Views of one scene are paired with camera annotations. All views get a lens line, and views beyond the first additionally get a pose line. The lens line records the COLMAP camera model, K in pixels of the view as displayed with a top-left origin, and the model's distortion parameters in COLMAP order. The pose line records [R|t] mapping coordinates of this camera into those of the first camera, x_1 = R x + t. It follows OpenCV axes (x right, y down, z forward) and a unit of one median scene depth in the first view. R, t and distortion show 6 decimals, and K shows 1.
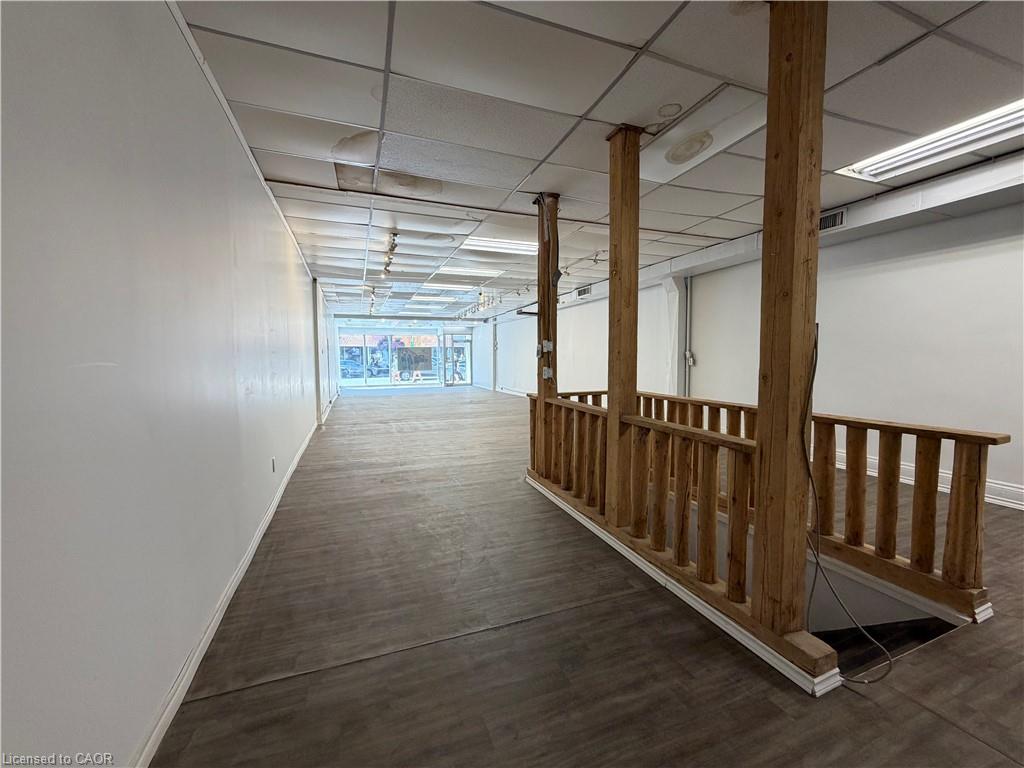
lens RADIAL K [[404.7, 0, 511.0], [0, 404.7, 382.4], [0, 0, 1]] dist [0.000373, 0.000448]
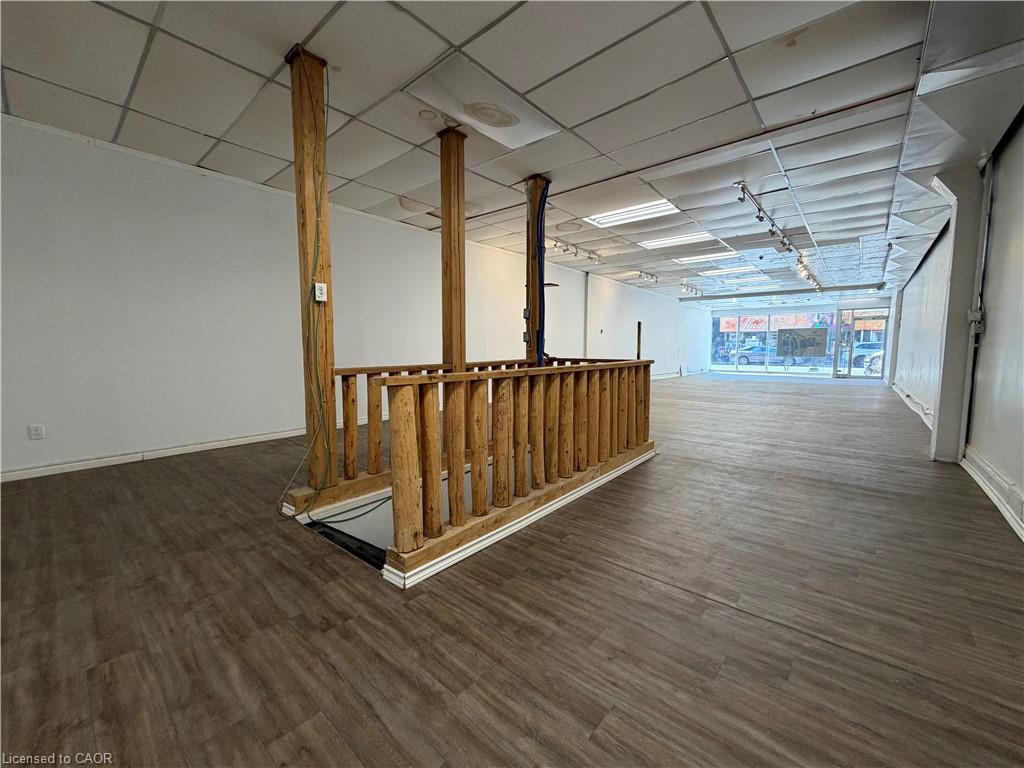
lens RADIAL K [[404.7, 0, 509.2], [0, 404.7, 384.0], [0, 0, 1]] dist [0.000373, 0.000448]
pose [[0.463819, 0.092047, -0.881135, 0.409411], [-0.063761, 0.995477, 0.070428, 0.011203], [0.883632, 0.023517, 0.467591, 0.160588]]
